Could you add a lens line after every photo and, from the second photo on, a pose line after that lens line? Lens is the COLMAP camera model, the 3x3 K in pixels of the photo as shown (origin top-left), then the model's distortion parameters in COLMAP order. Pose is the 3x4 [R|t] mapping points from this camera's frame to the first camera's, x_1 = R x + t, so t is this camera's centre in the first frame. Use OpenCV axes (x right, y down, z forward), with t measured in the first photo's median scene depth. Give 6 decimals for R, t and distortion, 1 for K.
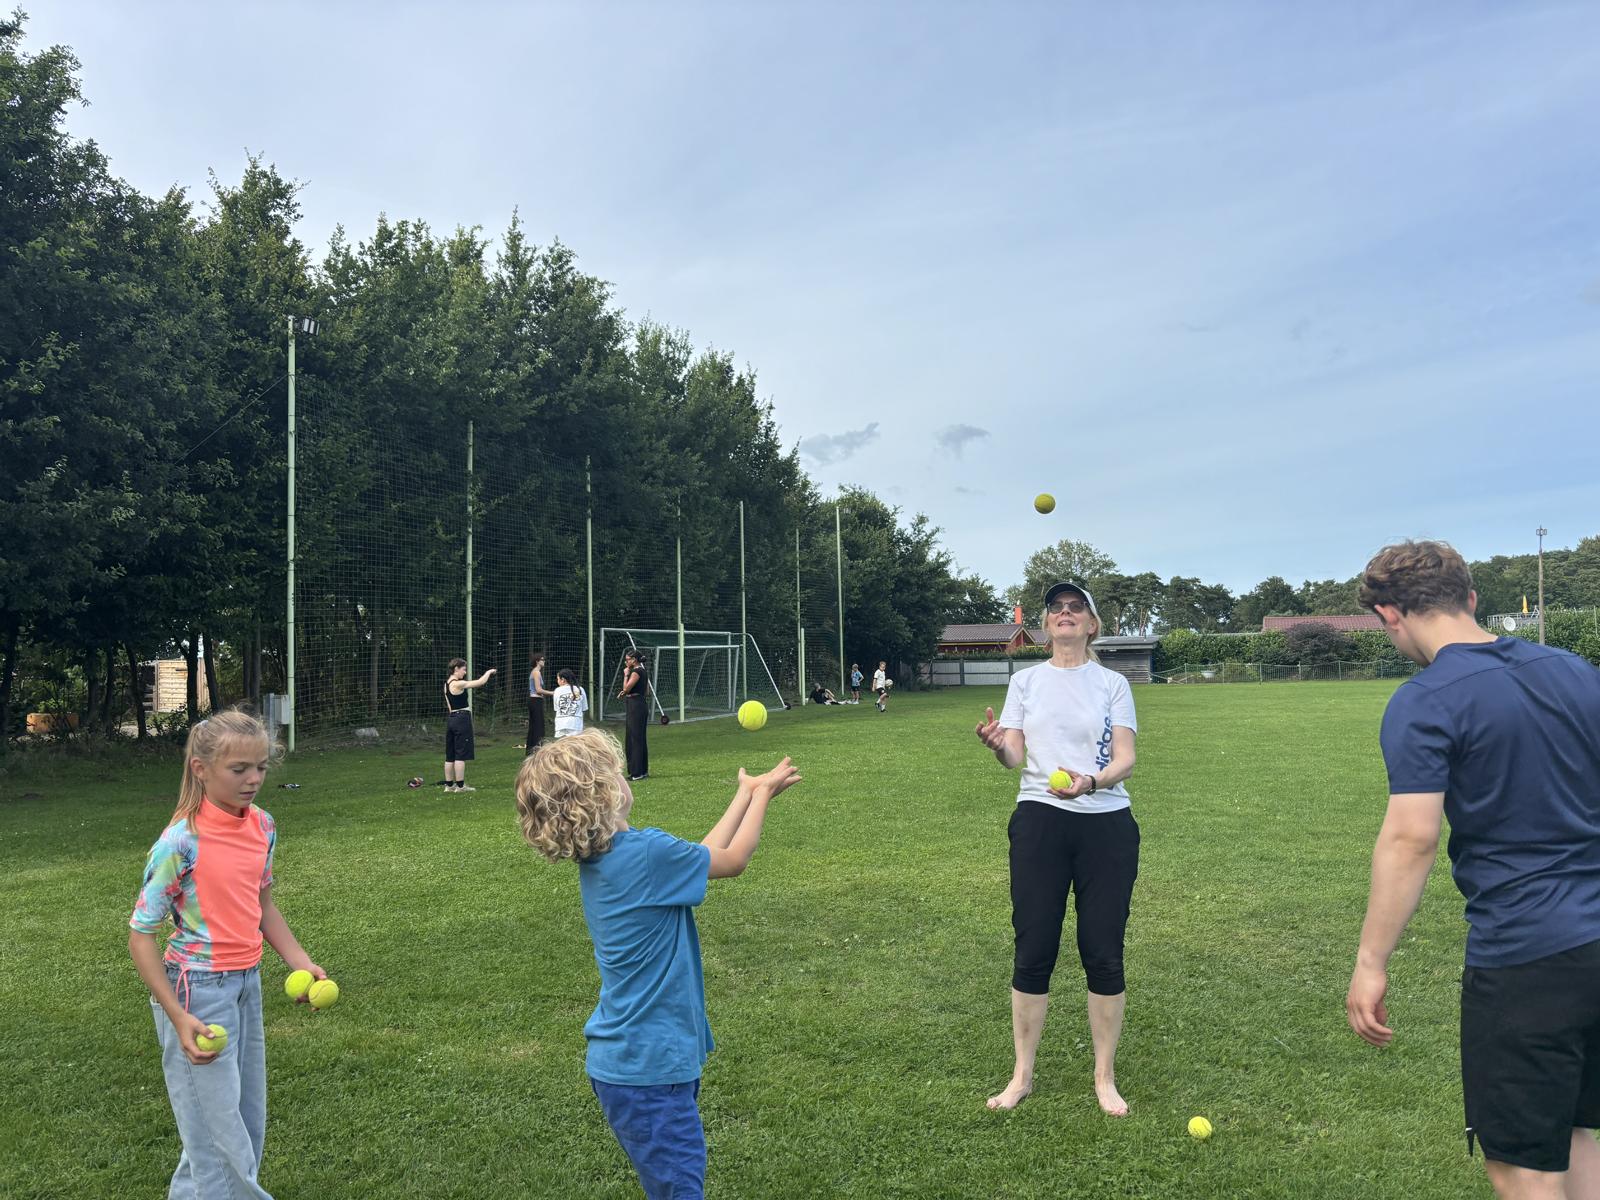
lens RADIAL K [[1215.3, 0, 790.7], [0, 1215.3, 586.2], [0, 0, 1]] dist [0.049311, -0.024652]
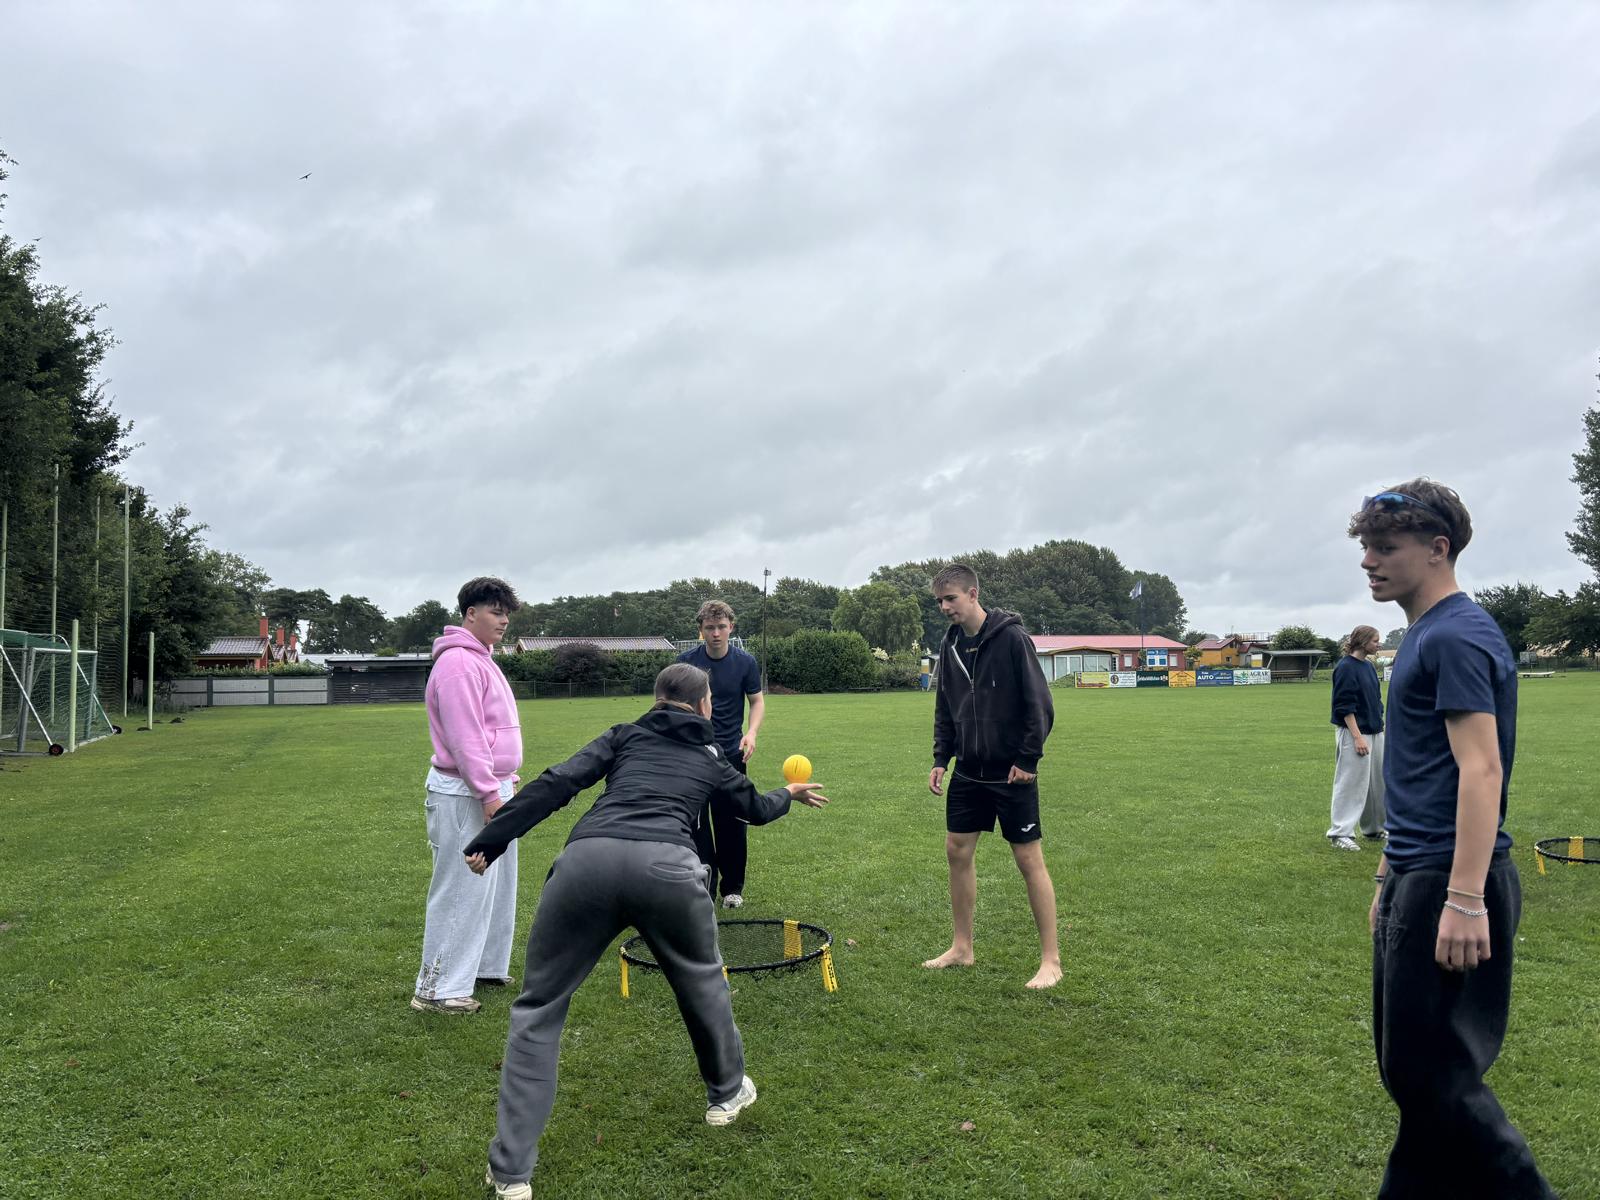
lens RADIAL K [[1215.3, 0, 810.6], [0, 1215.3, 587.5], [0, 0, 1]] dist [0.049311, -0.024652]
pose [[0.758107, 0.053973, 0.649893, -0.115141], [-0.042760, 0.998539, -0.033048, 0.007715], [-0.650727, -0.002736, 0.759307, 0.058788]]
